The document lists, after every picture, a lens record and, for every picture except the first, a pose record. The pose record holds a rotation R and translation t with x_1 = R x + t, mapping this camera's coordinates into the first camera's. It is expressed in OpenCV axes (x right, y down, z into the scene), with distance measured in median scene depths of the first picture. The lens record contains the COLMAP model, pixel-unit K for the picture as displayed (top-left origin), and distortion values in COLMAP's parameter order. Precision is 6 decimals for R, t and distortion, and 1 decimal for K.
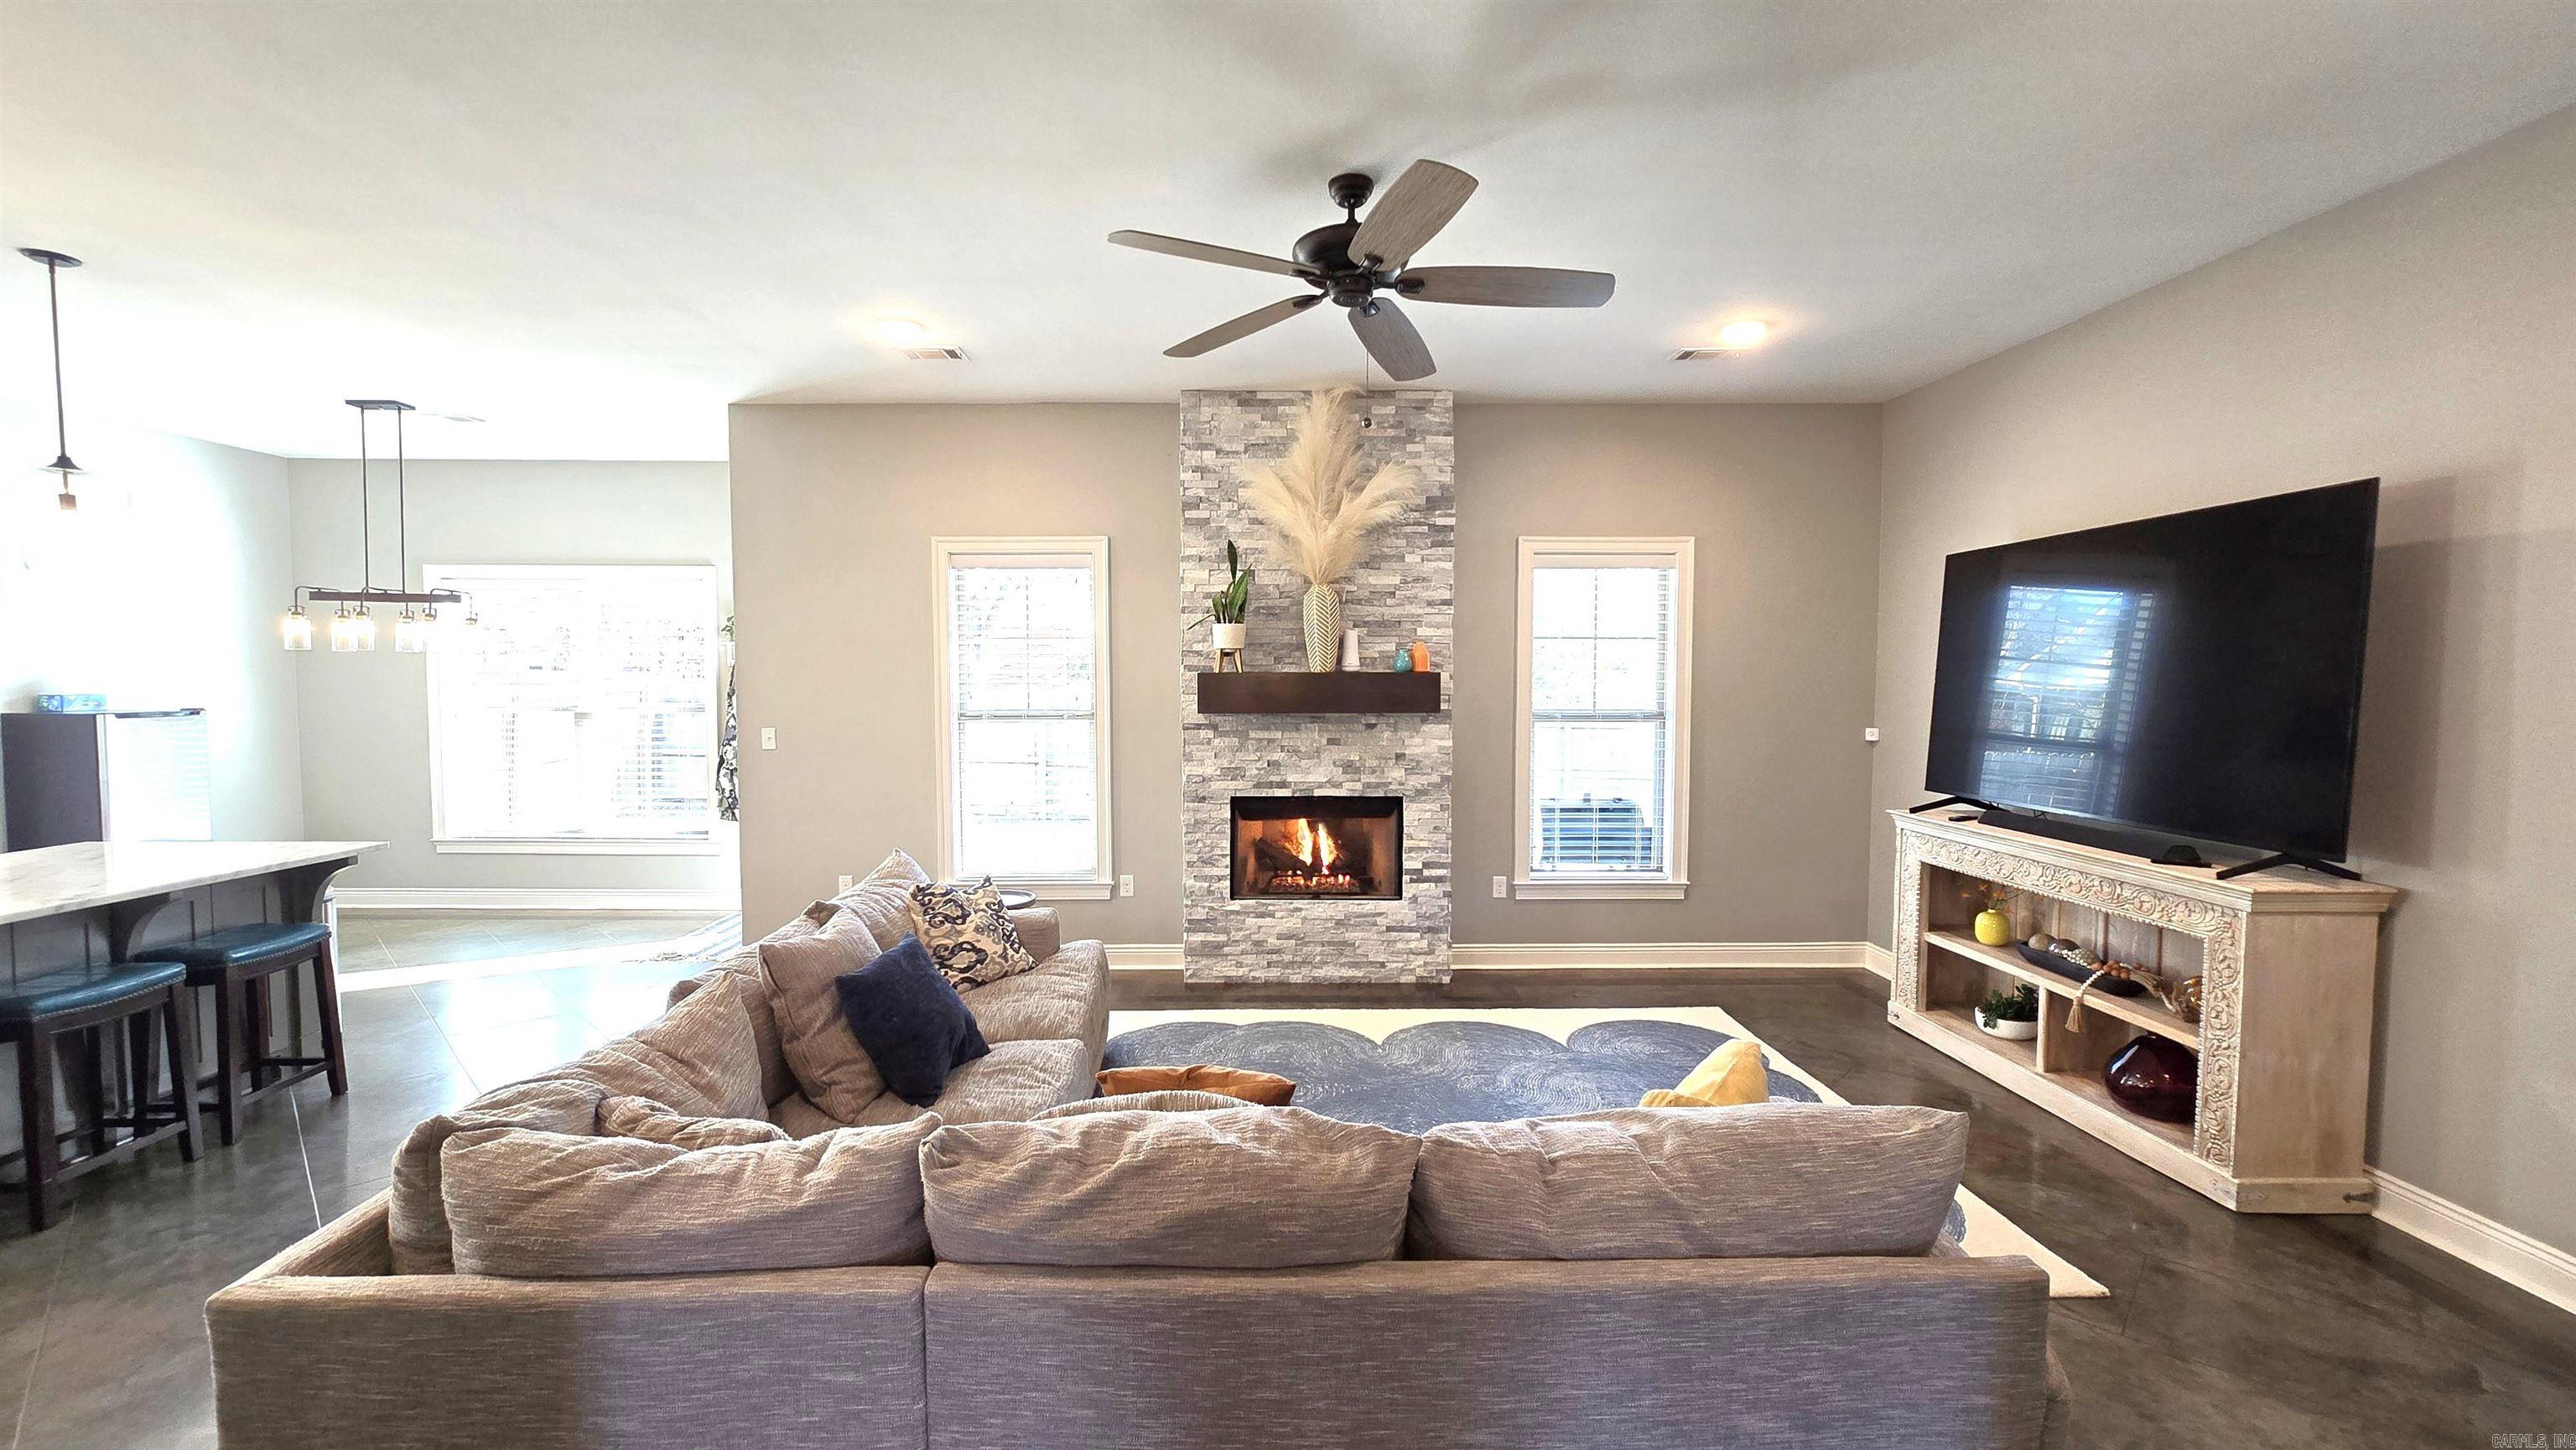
lens RADIAL K [[1048.9, 0, 1272.9], [0, 1048.9, 729.4], [0, 0, 1]] dist [0.007514, -0.000129]
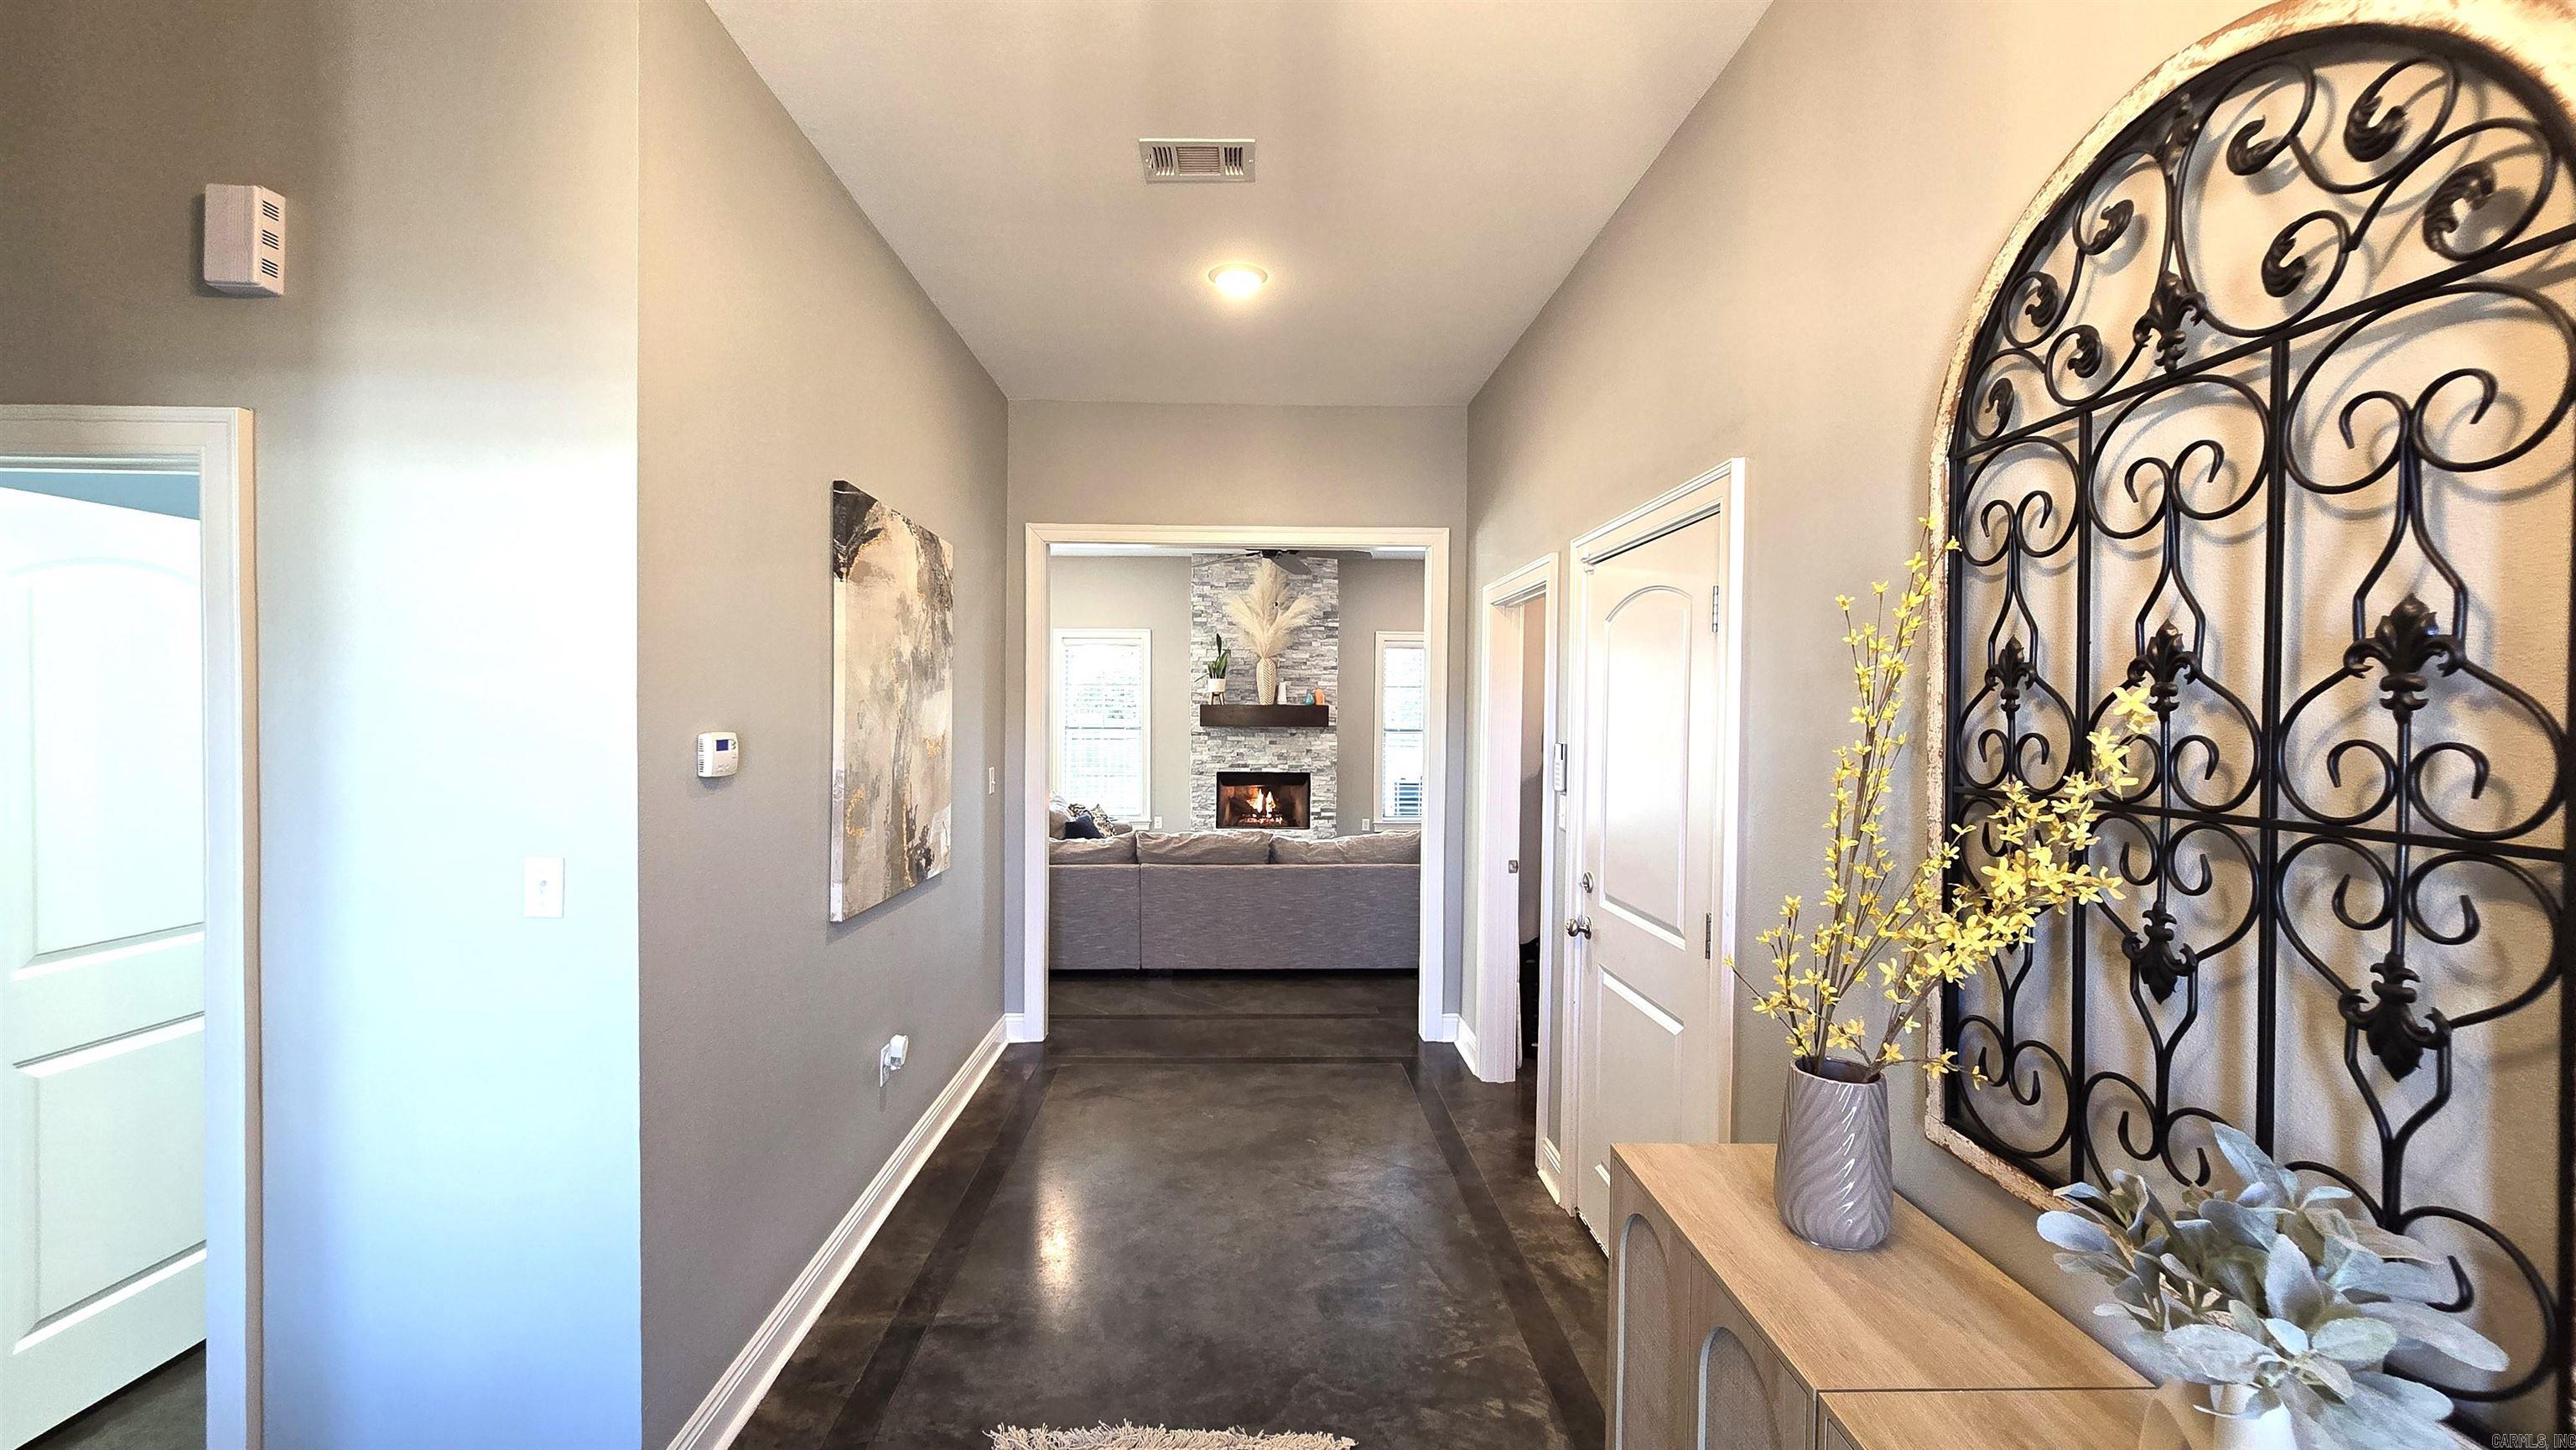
lens RADIAL K [[1048.9, 0, 1293.2], [0, 1048.9, 730.8], [0, 0, 1]] dist [0.007514, -0.000129]
pose [[0.999200, 0.006837, 0.039393, 0.020791], [-0.005736, 0.999592, -0.027989, 0.042646], [-0.039568, 0.027741, 0.998832, -0.850987]]
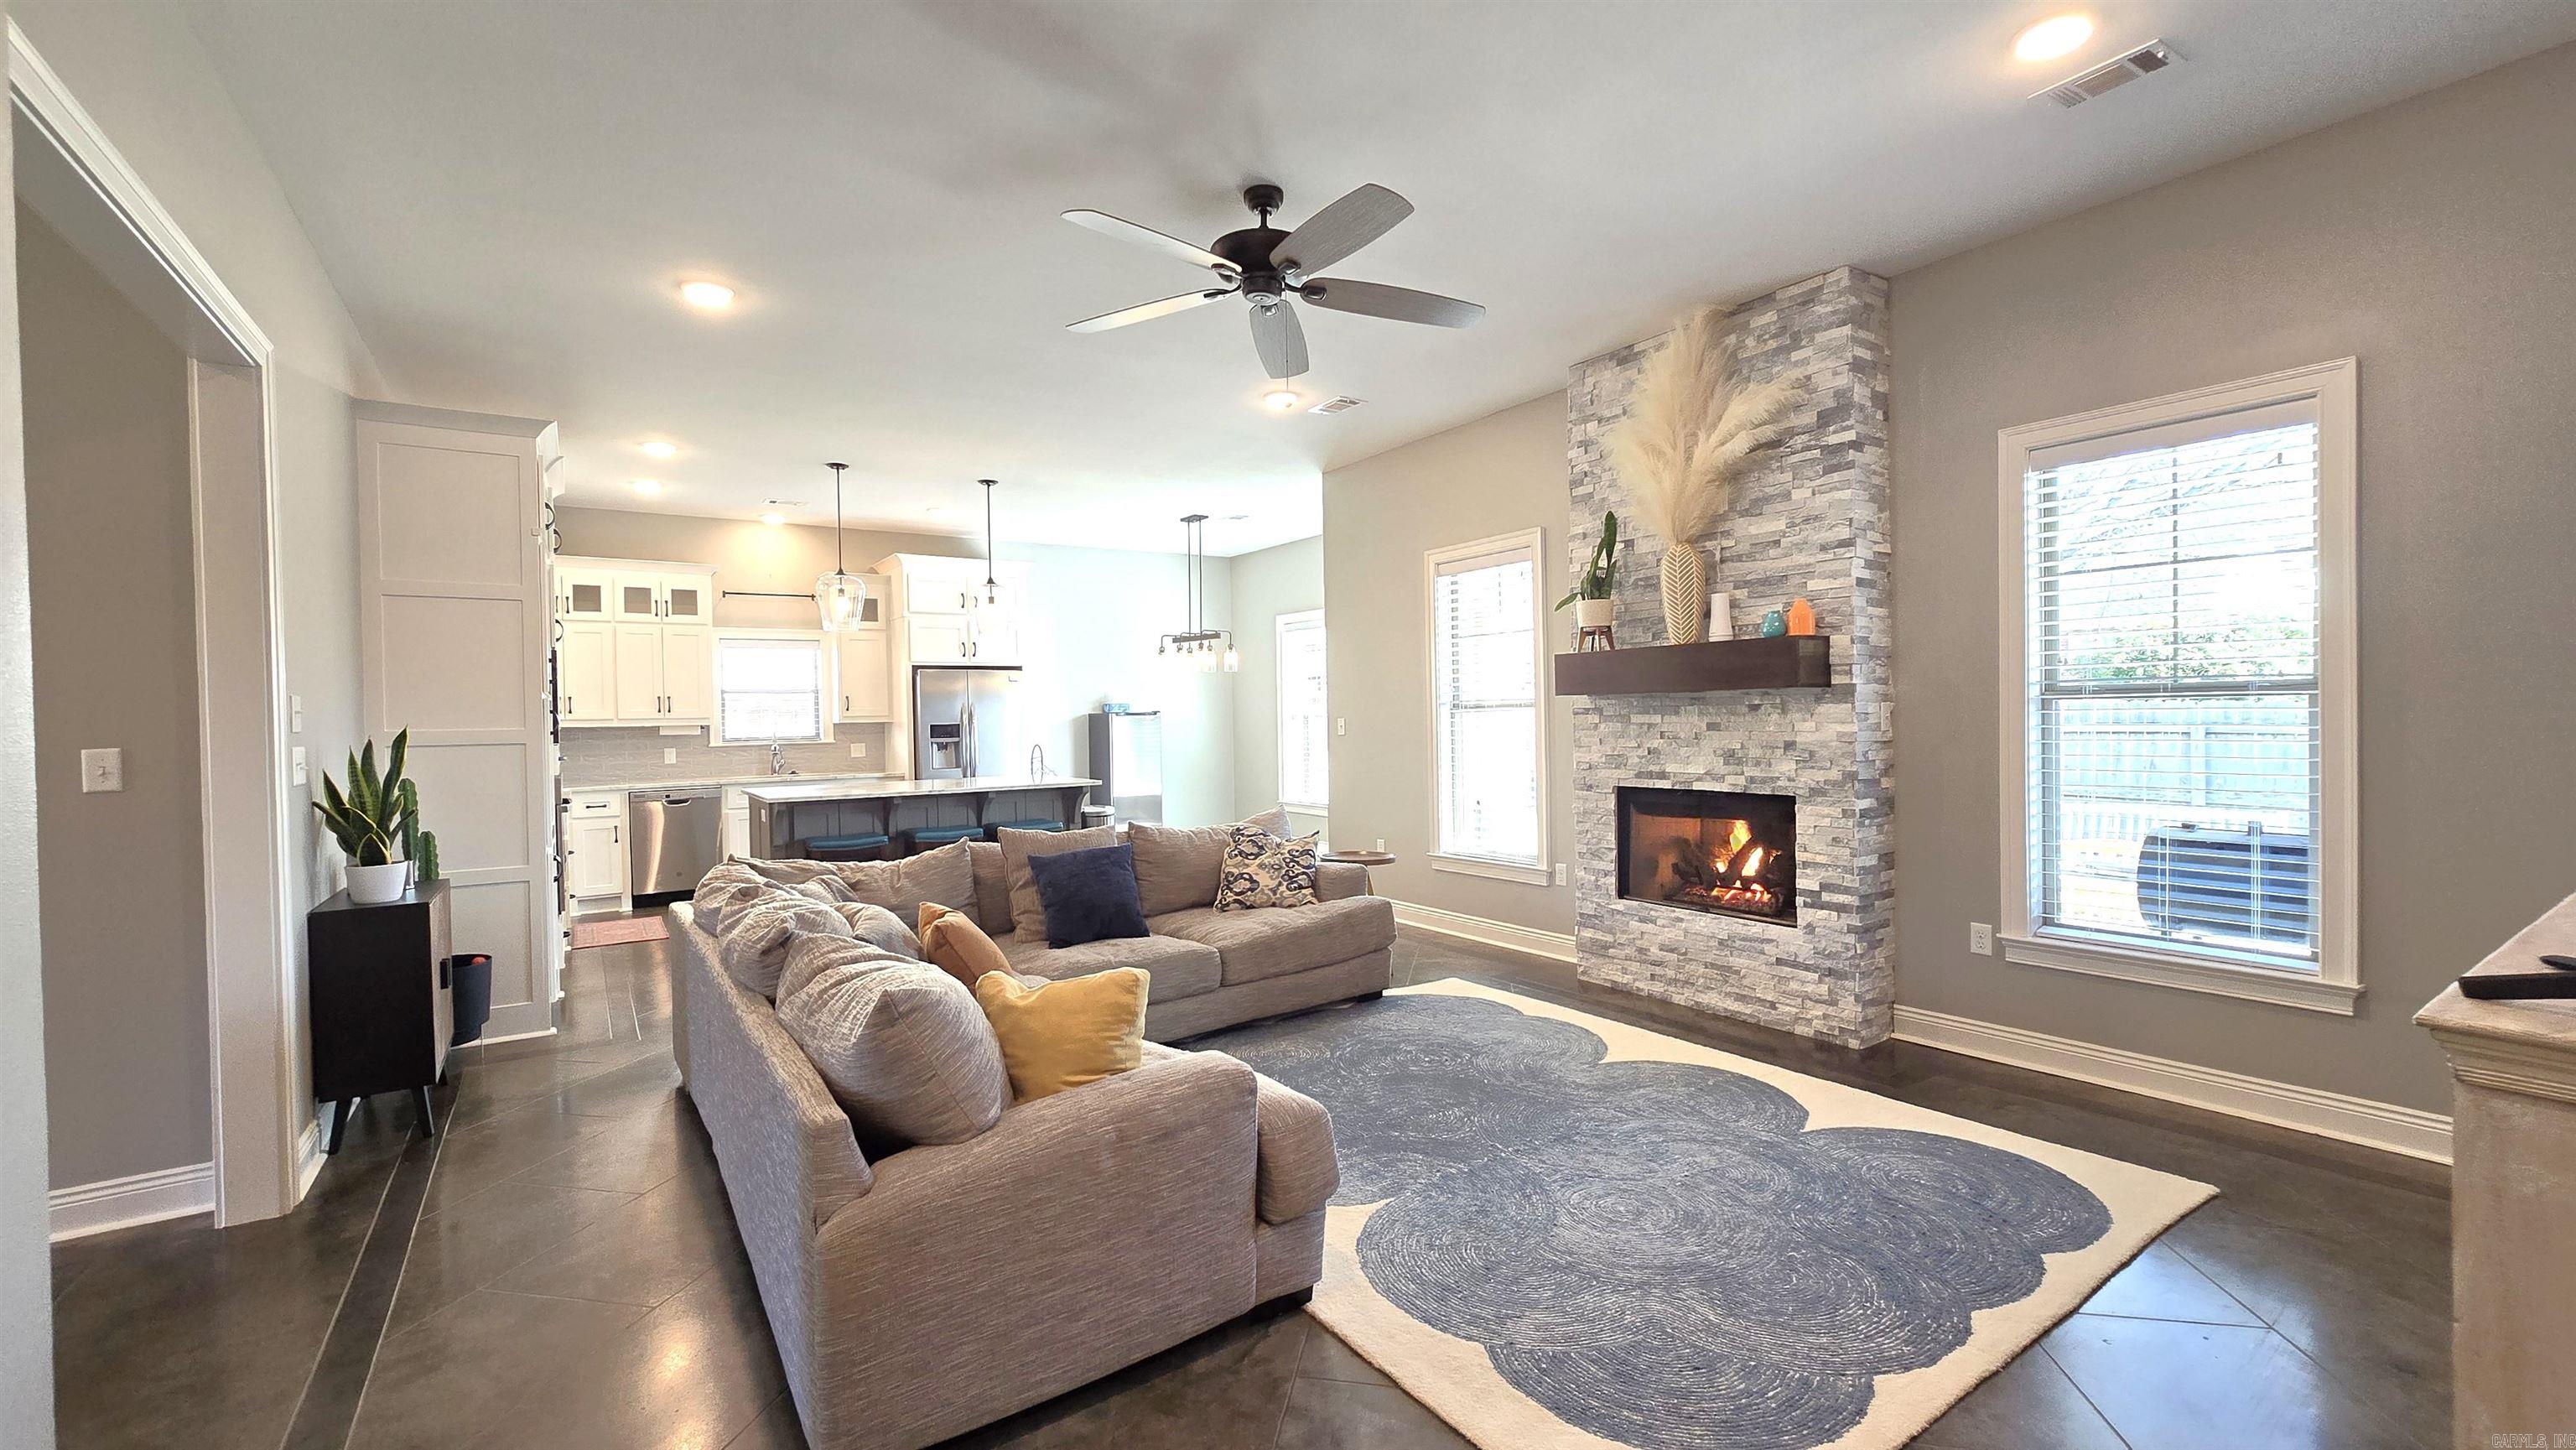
lens RADIAL K [[1048.9, 0, 1294.5], [0, 1048.9, 732.3], [0, 0, 1]] dist [0.007514, -0.000129]
pose [[0.558990, 0.001694, -0.829173, 0.573249], [-0.022506, 0.999660, -0.013130, 0.035042], [0.828869, 0.026001, 0.558838, 0.245508]]
